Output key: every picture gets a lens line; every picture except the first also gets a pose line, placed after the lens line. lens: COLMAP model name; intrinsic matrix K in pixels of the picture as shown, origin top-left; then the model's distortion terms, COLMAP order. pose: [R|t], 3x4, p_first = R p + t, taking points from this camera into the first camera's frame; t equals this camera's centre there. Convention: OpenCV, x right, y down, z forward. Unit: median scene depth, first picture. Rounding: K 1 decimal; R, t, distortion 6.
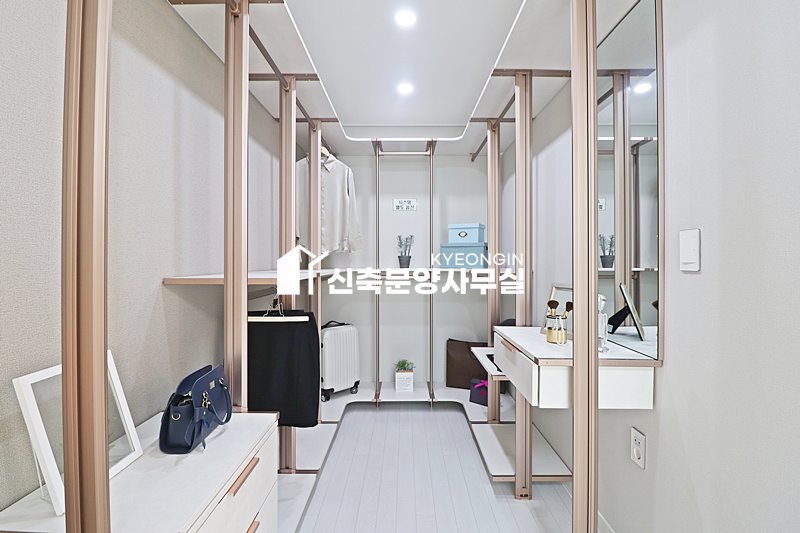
lens RADIAL K [[370.9, 0, 404.1], [0, 370.9, 261.3], [0, 0, 1]] dist [0.000715, -0.011697]
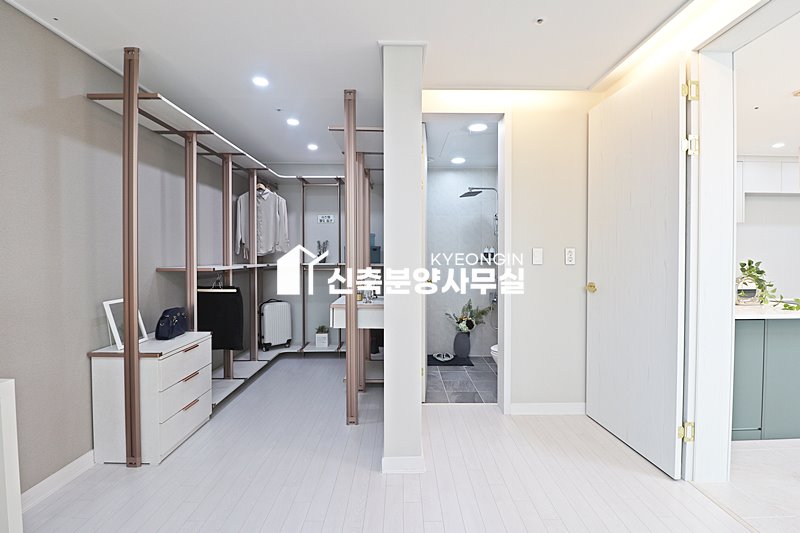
lens RADIAL K [[370.9, 0, 404.1], [0, 370.9, 261.3], [0, 0, 1]] dist [0.000715, -0.011697]
pose [[0.999900, 0.002866, 0.013830, 0.356926], [-0.003080, 0.999876, 0.015451, -0.014246], [-0.013784, -0.015492, 0.999785, -0.550521]]
